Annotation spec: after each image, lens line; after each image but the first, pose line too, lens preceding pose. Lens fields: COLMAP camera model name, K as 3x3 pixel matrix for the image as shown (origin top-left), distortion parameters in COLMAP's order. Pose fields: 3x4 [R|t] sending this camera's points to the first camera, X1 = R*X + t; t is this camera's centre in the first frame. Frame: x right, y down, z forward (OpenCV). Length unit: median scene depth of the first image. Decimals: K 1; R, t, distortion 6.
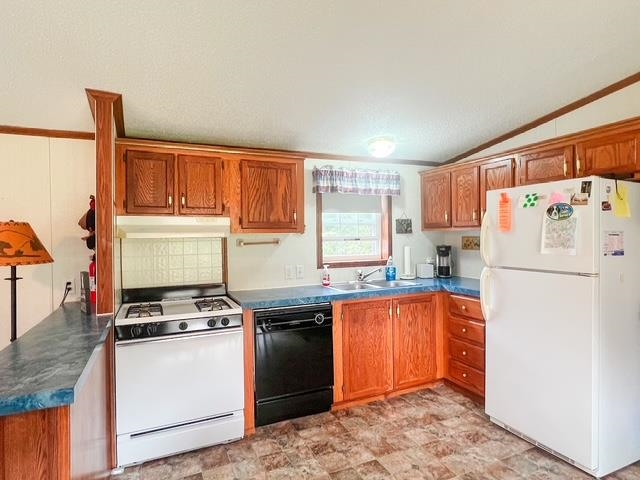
lens RADIAL K [[360.8, 0, 315.7], [0, 360.8, 239.5], [0, 0, 1]] dist [-0.000068, -0.000104]
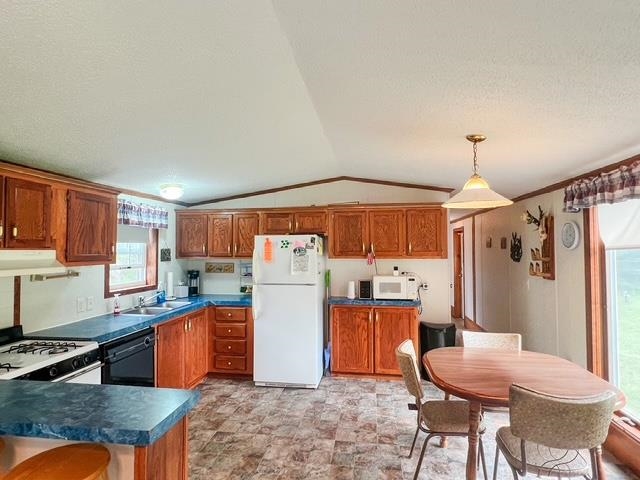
lens RADIAL K [[360.8, 0, 317.2], [0, 360.8, 237.4], [0, 0, 1]] dist [-0.000068, -0.000104]
pose [[0.540219, 0.039434, 0.840600, -0.609522], [0.006035, 0.998694, -0.050728, -0.039674], [-0.841503, 0.032477, 0.539276, -0.059727]]
